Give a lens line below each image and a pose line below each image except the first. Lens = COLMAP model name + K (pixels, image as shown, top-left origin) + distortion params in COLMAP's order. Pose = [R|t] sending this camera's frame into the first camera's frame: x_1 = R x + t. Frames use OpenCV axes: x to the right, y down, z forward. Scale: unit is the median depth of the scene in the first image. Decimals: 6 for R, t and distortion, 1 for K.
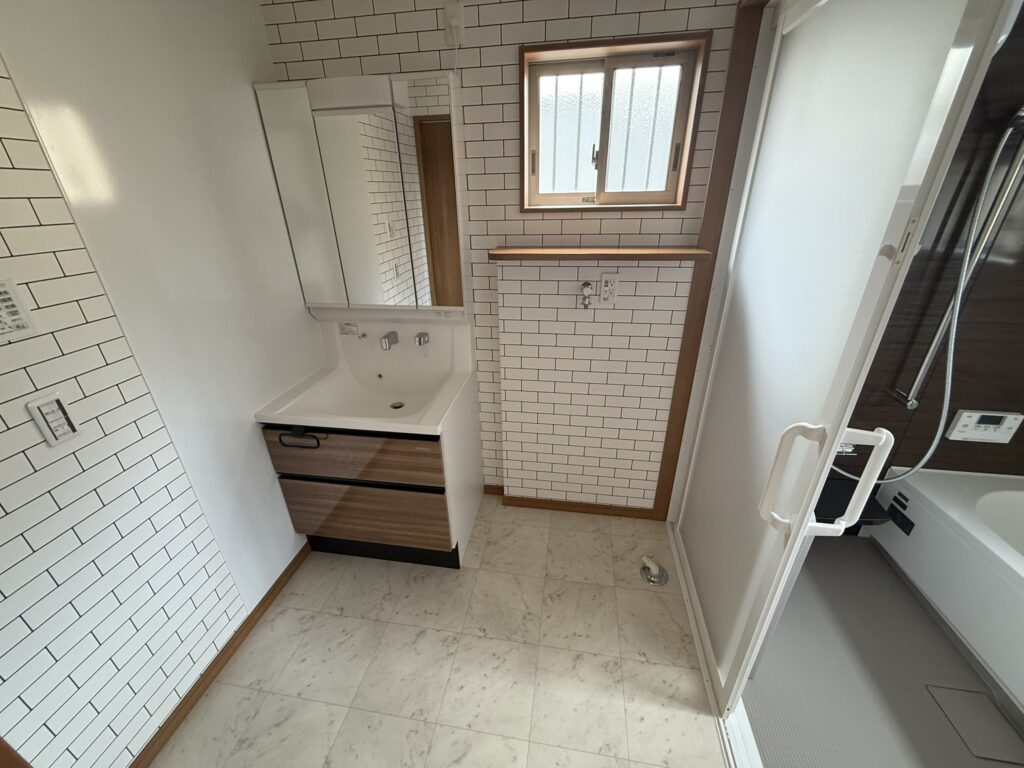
lens RADIAL K [[407.5, 0, 510.1], [0, 407.5, 383.5], [0, 0, 1]] dist [-0.002971, 0.000998]
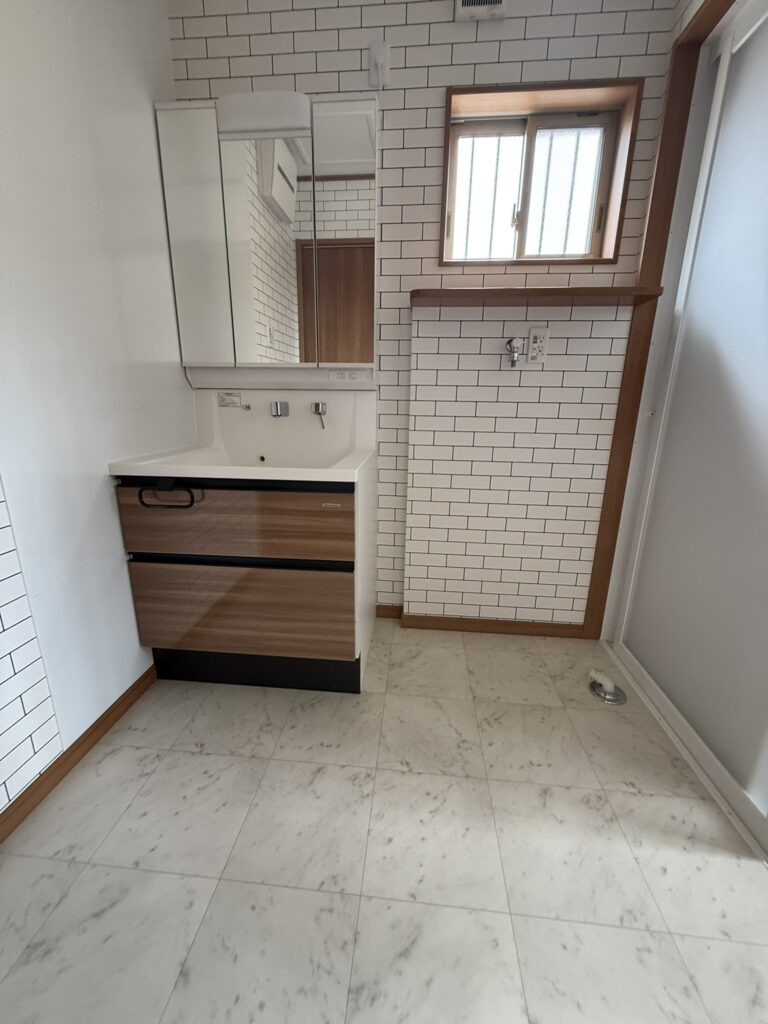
lens RADIAL K [[407.5, 0, 381.3], [0, 407.5, 509.9], [0, 0, 1]] dist [-0.002971, 0.000998]
pose [[0.996874, 0.014740, 0.077620, -0.172280], [-0.000565, 0.983748, -0.179556, 0.295453], [-0.079005, 0.178951, 0.980681, 0.219665]]
